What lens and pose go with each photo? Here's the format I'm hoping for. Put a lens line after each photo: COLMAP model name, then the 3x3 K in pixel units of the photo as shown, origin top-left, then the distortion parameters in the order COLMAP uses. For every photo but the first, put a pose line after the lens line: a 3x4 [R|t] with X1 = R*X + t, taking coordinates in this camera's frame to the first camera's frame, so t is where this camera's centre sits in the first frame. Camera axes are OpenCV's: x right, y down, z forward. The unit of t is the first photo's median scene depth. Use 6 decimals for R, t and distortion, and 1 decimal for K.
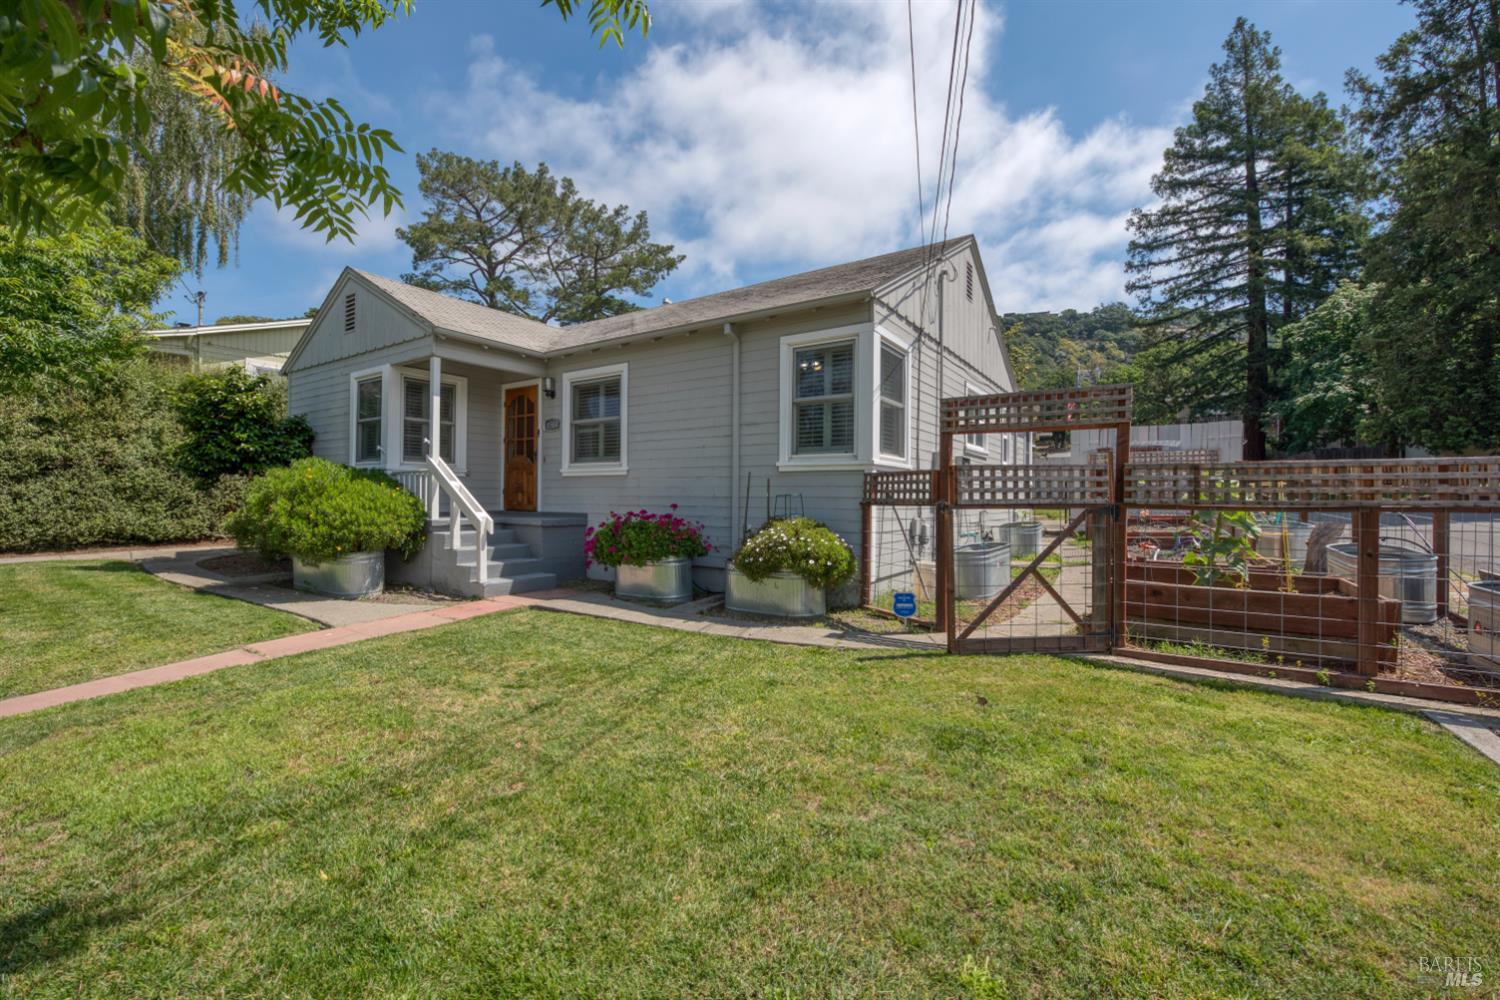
lens RADIAL K [[607.2, 0, 750.4], [0, 607.2, 498.5], [0, 0, 1]] dist [-0.009331, -0.001643]
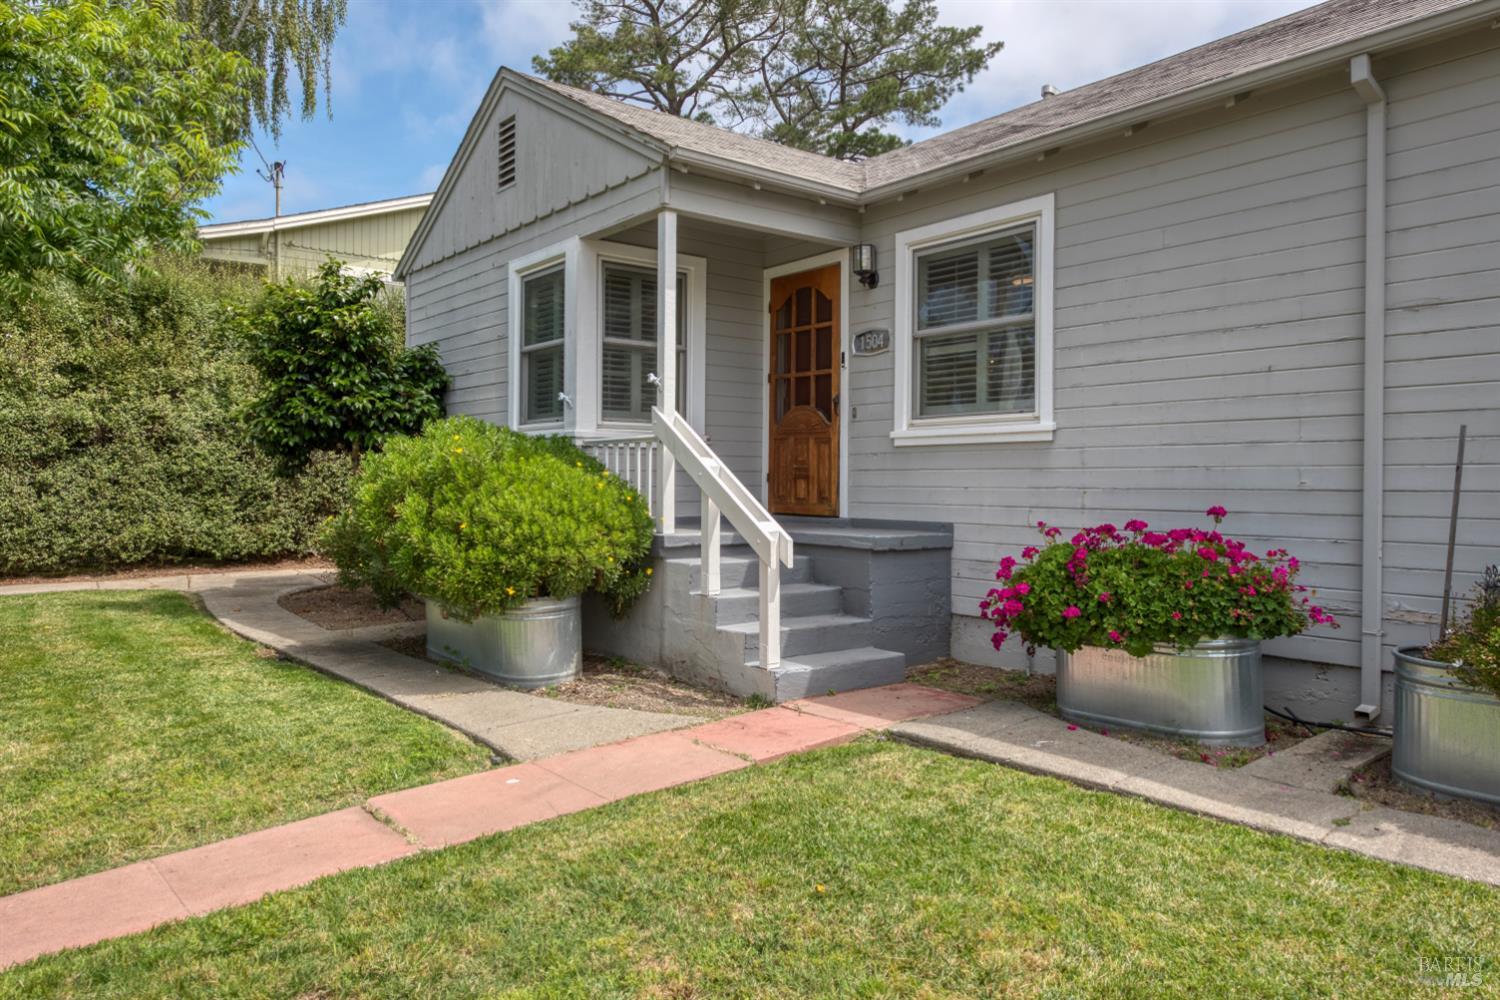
lens RADIAL K [[1035.1, 0, 751.5], [0, 1035.1, 491.1], [0, 0, 1]] dist [0.015003, 0.004546]
pose [[0.951551, -0.000402, -0.307492, -0.163862], [0.002092, 0.999984, 0.005166, -0.004729], [0.307485, -0.005559, 0.951537, 0.172473]]
